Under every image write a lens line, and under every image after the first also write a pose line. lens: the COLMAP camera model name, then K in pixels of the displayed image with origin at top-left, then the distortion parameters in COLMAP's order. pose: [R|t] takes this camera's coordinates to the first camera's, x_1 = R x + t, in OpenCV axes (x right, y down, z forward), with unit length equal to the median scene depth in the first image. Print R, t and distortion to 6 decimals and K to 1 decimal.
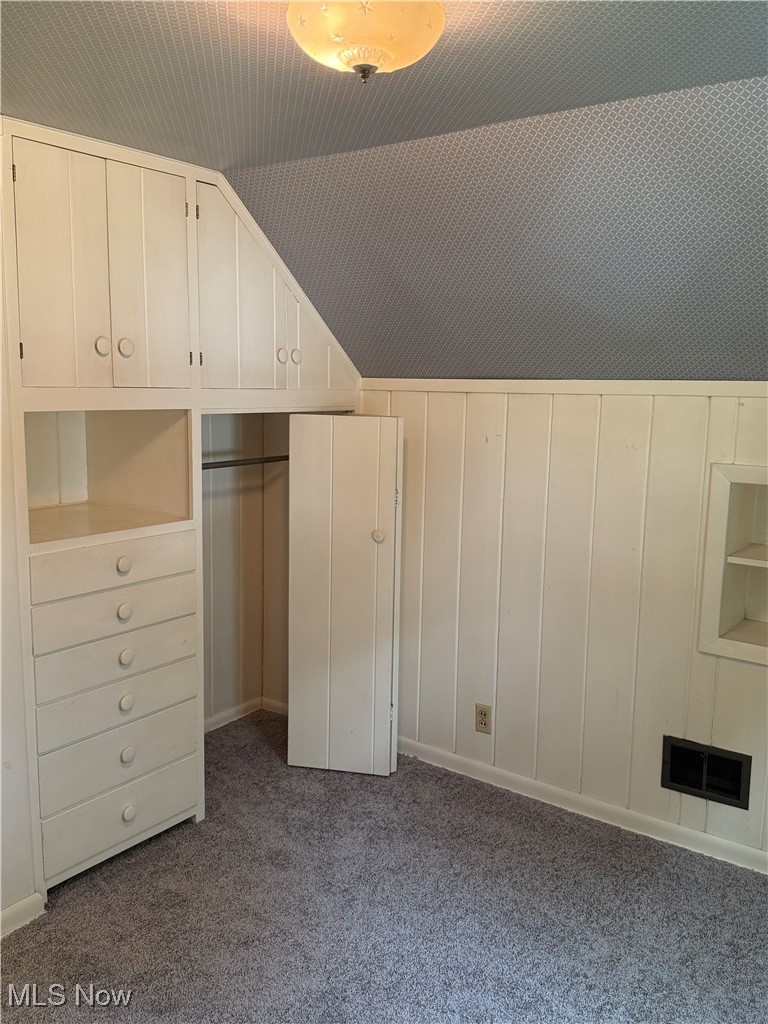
lens RADIAL K [[867.3, 0, 384.0], [0, 867.3, 512.0], [0, 0, 1]] dist [0.178232, -0.334105]
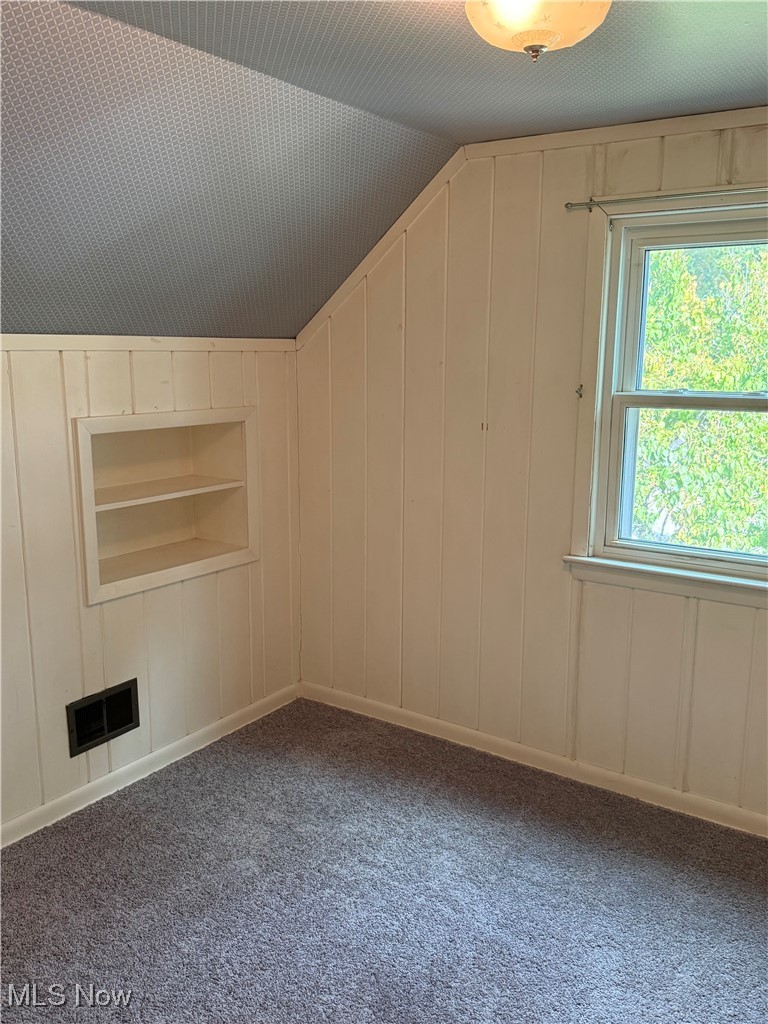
lens RADIAL K [[867.3, 0, 384.0], [0, 867.3, 512.0], [0, 0, 1]] dist [0.178232, -0.334105]
pose [[-0.029560, -0.192291, 0.980893, -0.615544], [0.143710, 0.970309, 0.194547, -0.092462], [-0.989178, 0.146715, -0.001049, 0.646491]]
